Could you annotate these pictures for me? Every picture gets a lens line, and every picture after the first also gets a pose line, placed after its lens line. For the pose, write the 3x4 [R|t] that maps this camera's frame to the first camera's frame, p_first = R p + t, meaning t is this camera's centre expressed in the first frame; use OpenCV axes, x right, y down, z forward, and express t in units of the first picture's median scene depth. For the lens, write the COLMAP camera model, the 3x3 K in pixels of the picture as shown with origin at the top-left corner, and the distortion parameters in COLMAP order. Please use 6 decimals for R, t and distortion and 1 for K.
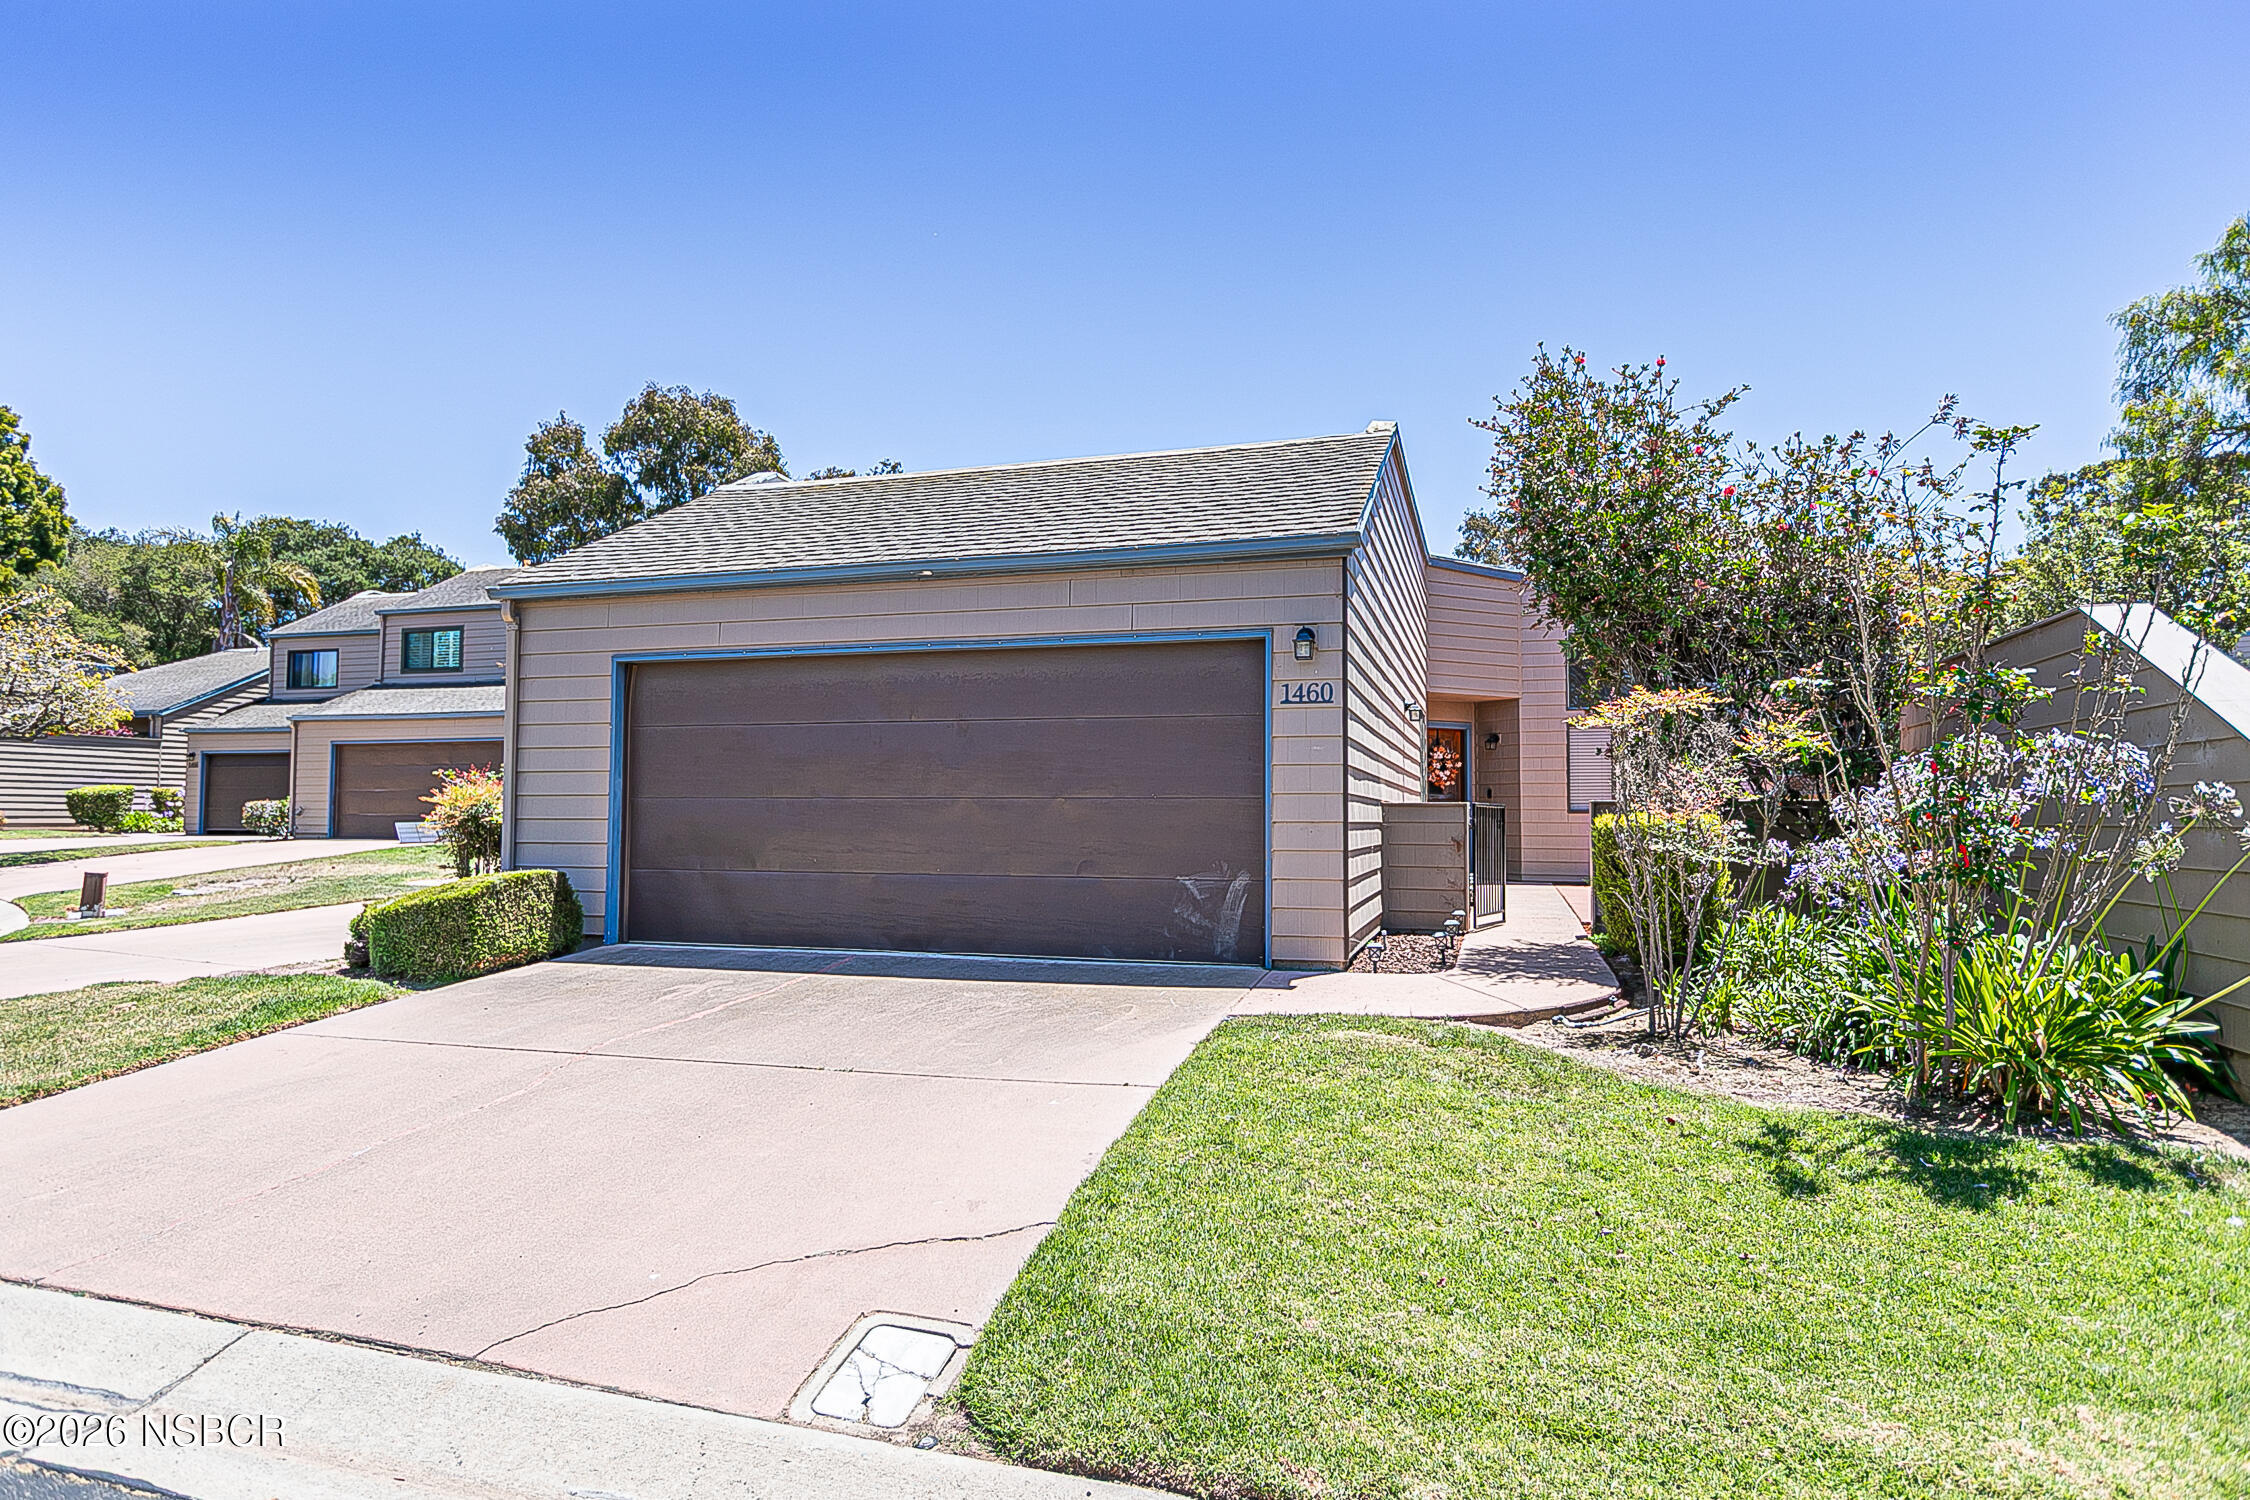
lens RADIAL K [[1259.9, 0, 1125.0], [0, 1259.9, 750.0], [0, 0, 1]] dist [0.004692, 0.001158]
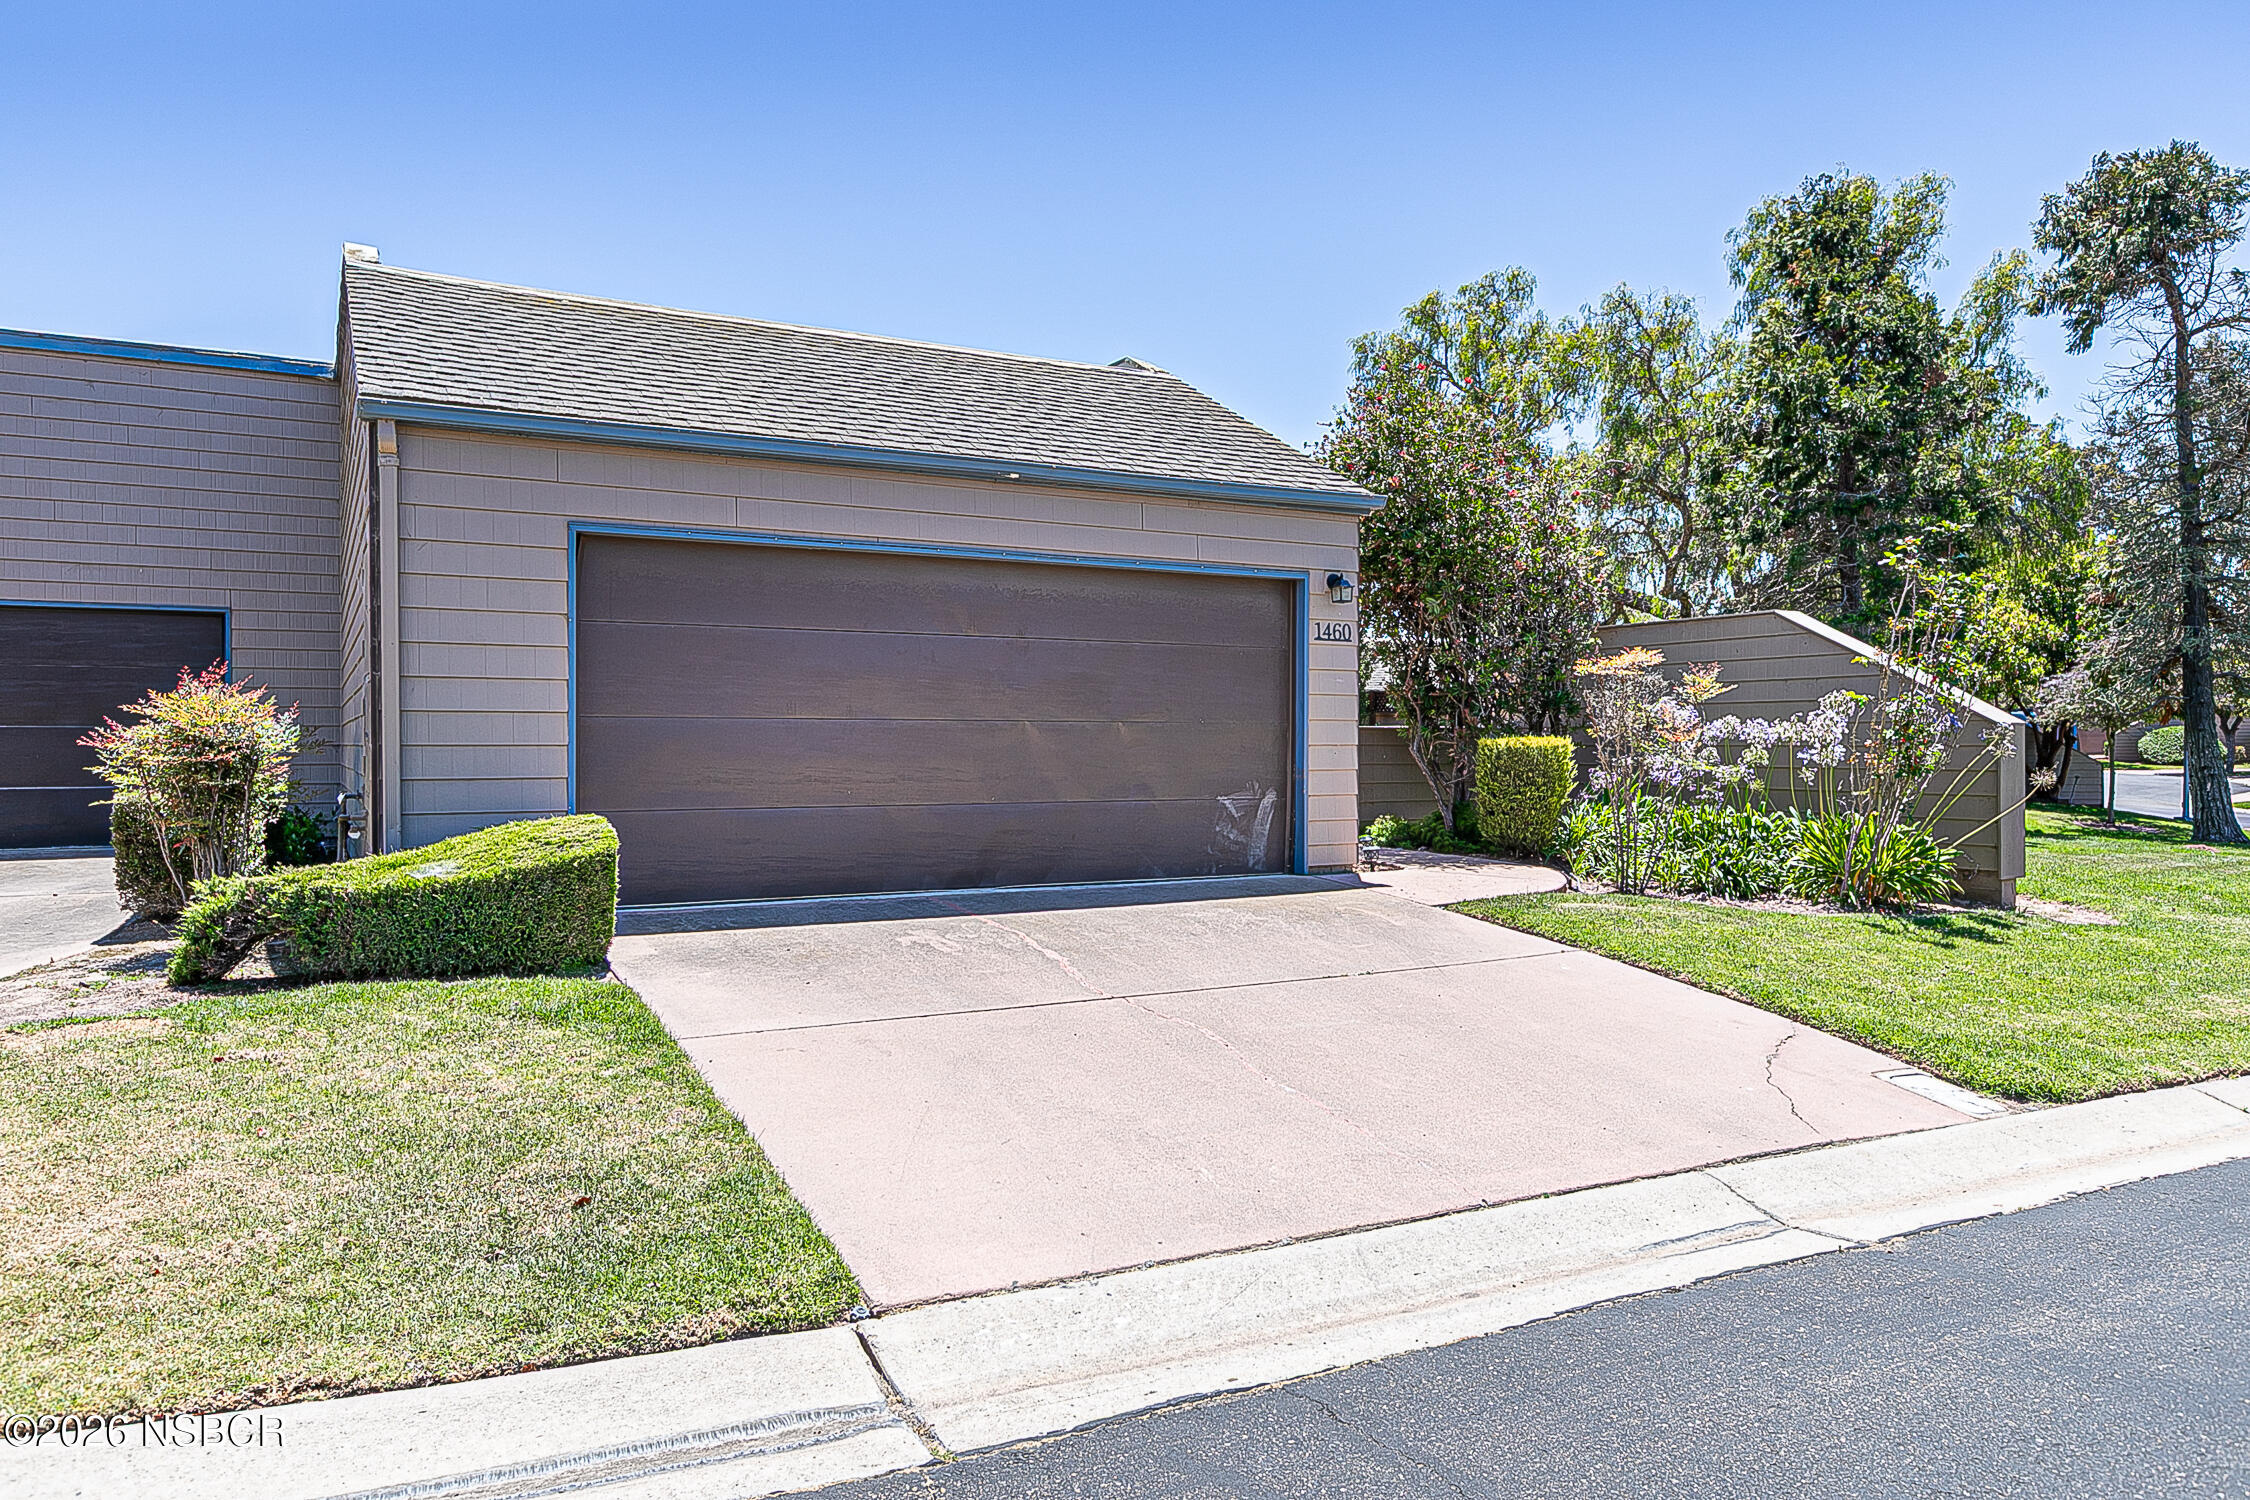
lens RADIAL K [[1518.9, 0, 1125.0], [0, 1518.9, 750.0], [0, 0, 1]] dist [0.002020, 0.000234]
pose [[0.694962, -0.006703, 0.719015, -0.942211], [-0.038935, 0.998139, 0.046938, 0.003959], [-0.717991, -0.060614, 0.693408, 0.171346]]
